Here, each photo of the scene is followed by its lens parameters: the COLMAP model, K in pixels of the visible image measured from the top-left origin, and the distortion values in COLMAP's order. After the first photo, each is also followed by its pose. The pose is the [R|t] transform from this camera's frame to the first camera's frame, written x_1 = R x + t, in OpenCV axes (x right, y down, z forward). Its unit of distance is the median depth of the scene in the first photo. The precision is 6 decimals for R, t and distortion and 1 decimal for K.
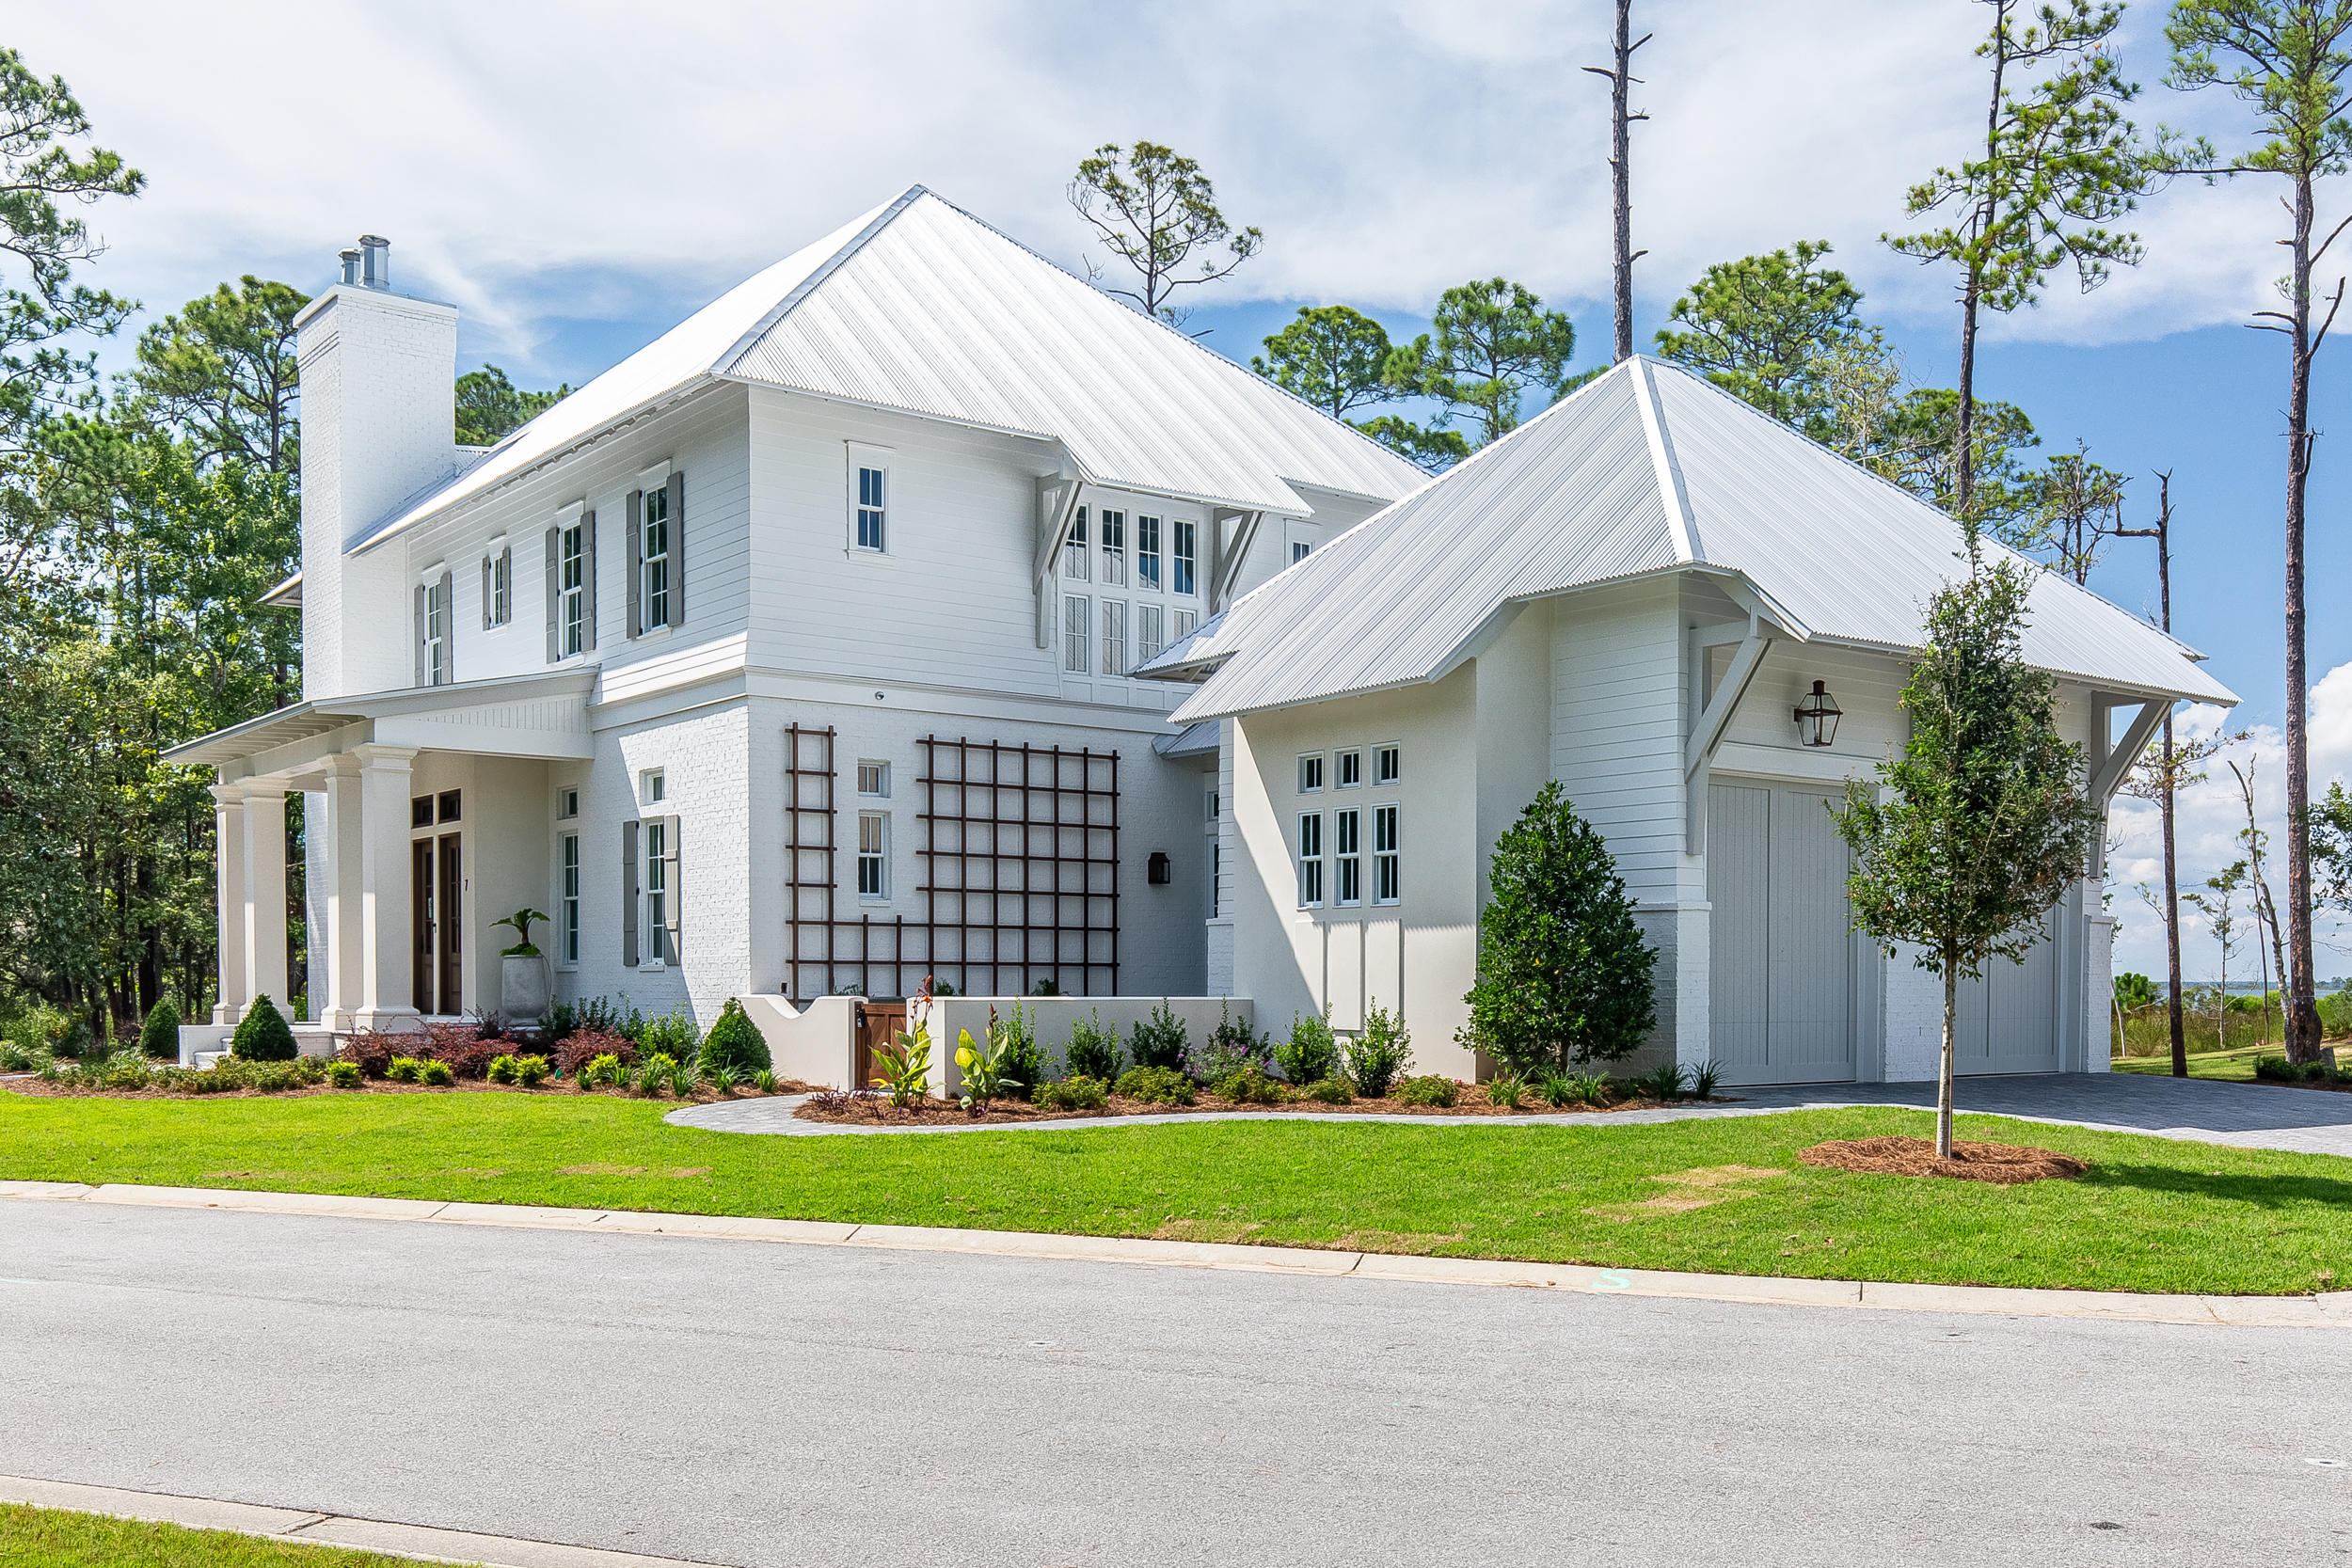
lens RADIAL K [[2201.8, 0, 1171.3], [0, 2201.8, 1029.4], [0, 0, 1]] dist [0.001304, 0.026276]
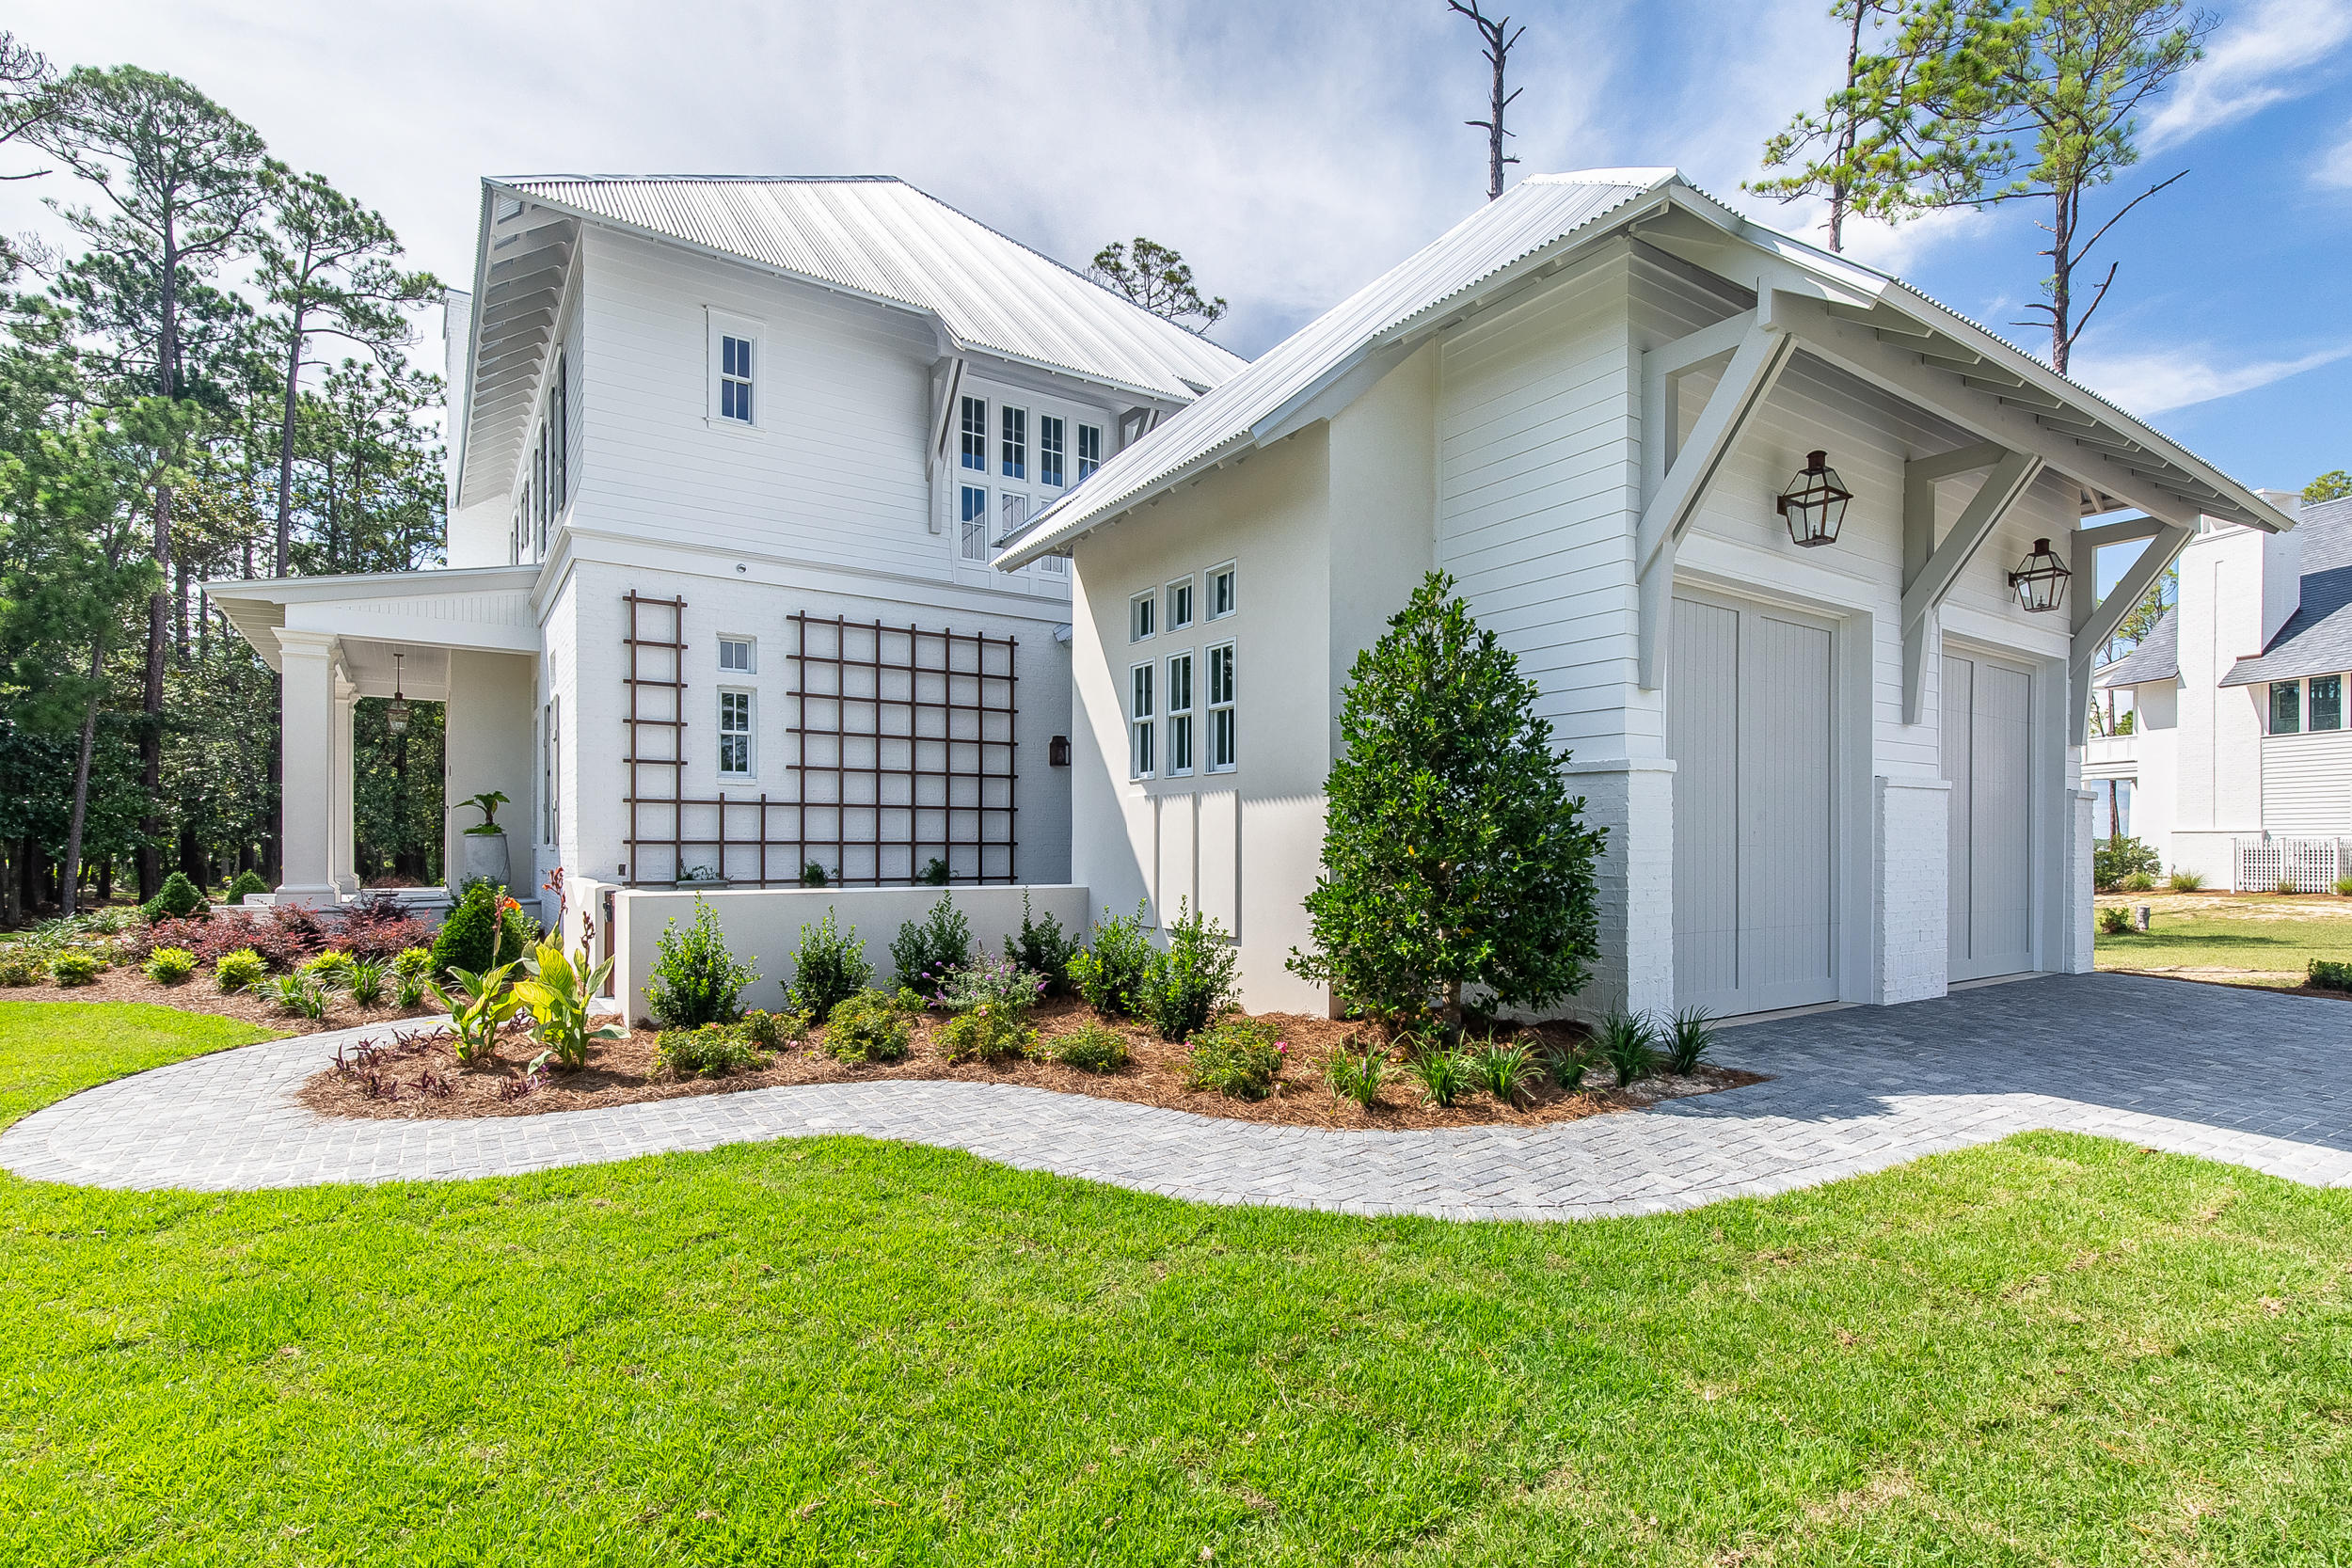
lens RADIAL K [[1112.8, 0, 1190.0], [0, 1112.8, 840.1], [0, 0, 1]] dist [0.029226, -0.000223]
pose [[0.998600, 0.000113, -0.052900, 0.102539], [-0.001402, 0.999703, -0.024337, -0.022056], [0.052881, 0.024377, 0.998303, 0.581247]]
